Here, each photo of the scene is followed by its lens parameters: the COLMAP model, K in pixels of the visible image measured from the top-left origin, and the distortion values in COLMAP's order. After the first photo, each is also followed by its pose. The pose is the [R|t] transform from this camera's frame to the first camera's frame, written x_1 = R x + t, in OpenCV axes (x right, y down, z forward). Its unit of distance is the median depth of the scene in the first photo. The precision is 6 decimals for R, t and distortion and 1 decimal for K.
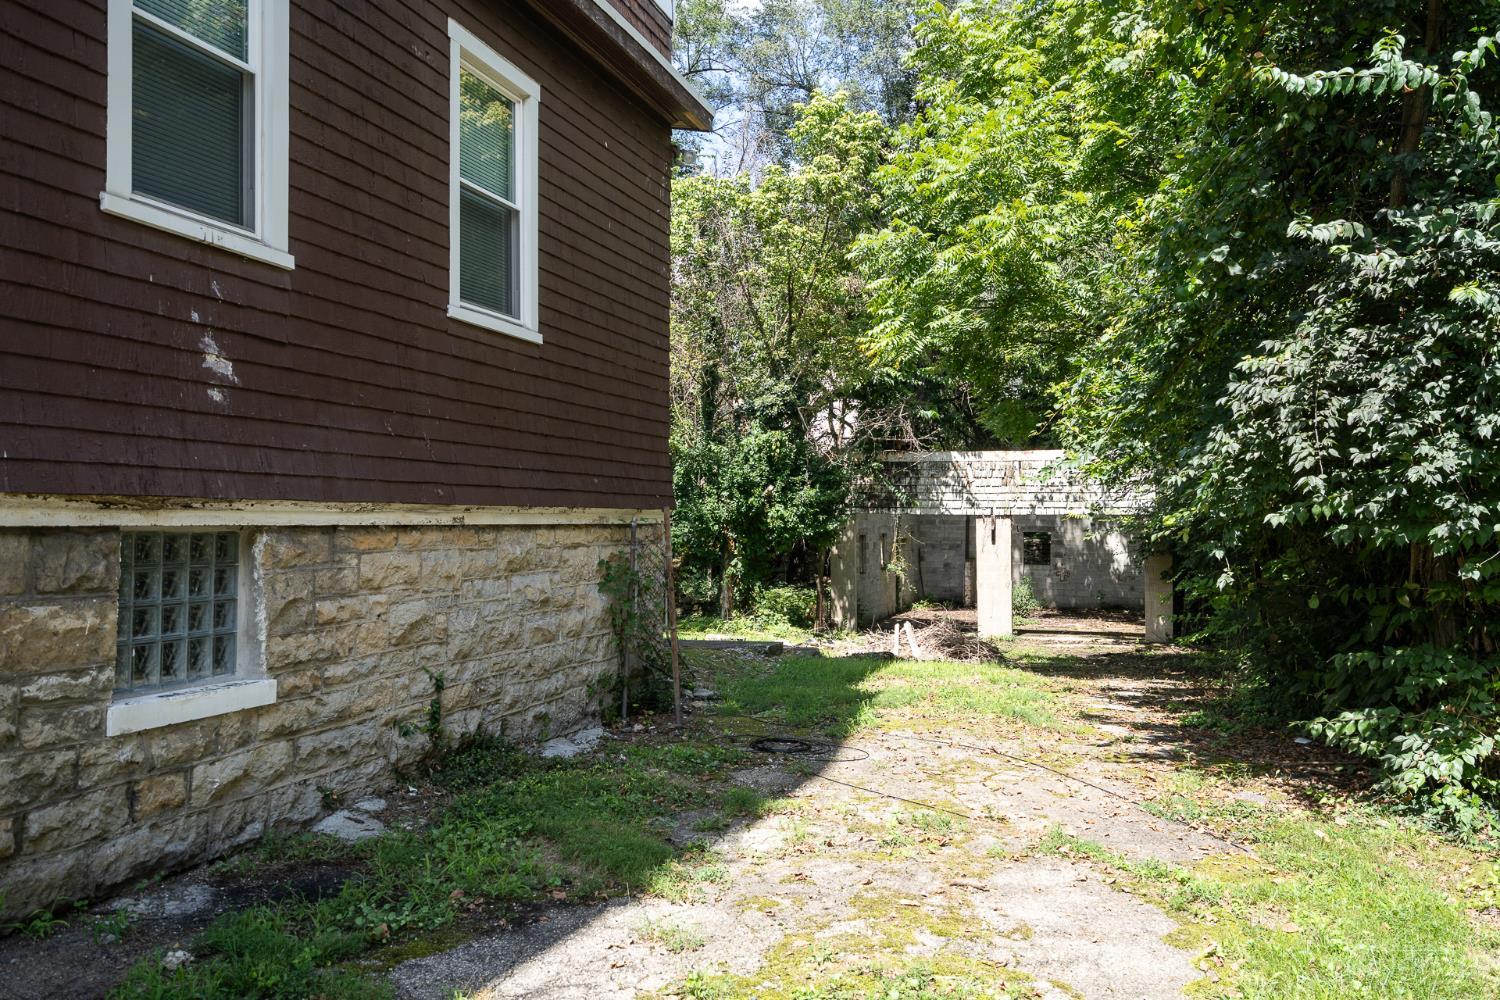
lens RADIAL K [[1245.3, 0, 750.3], [0, 1245.3, 501.7], [0, 0, 1]] dist [0.001563, -0.002696]
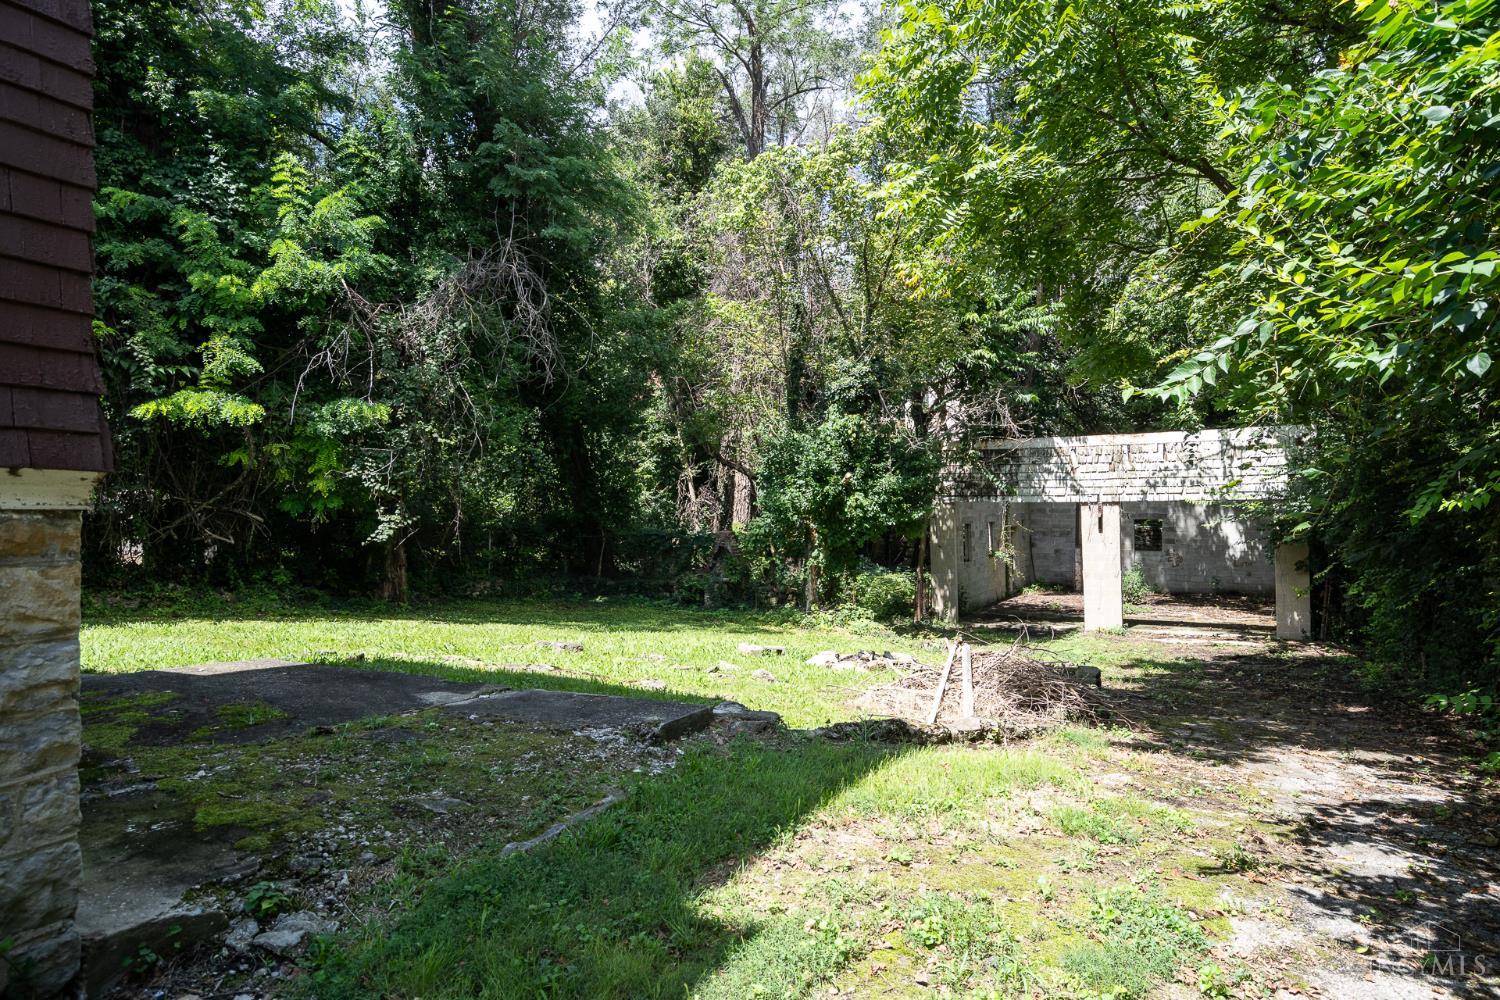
lens RADIAL K [[904.7, 0, 745.2], [0, 904.7, 504.3], [0, 0, 1]] dist [0.001359, 0.001535]
pose [[0.981942, -0.012005, -0.188801, 0.059034], [0.012974, 0.999908, 0.003901, 0.006291], [0.188737, -0.006280, 0.982008, 0.267824]]
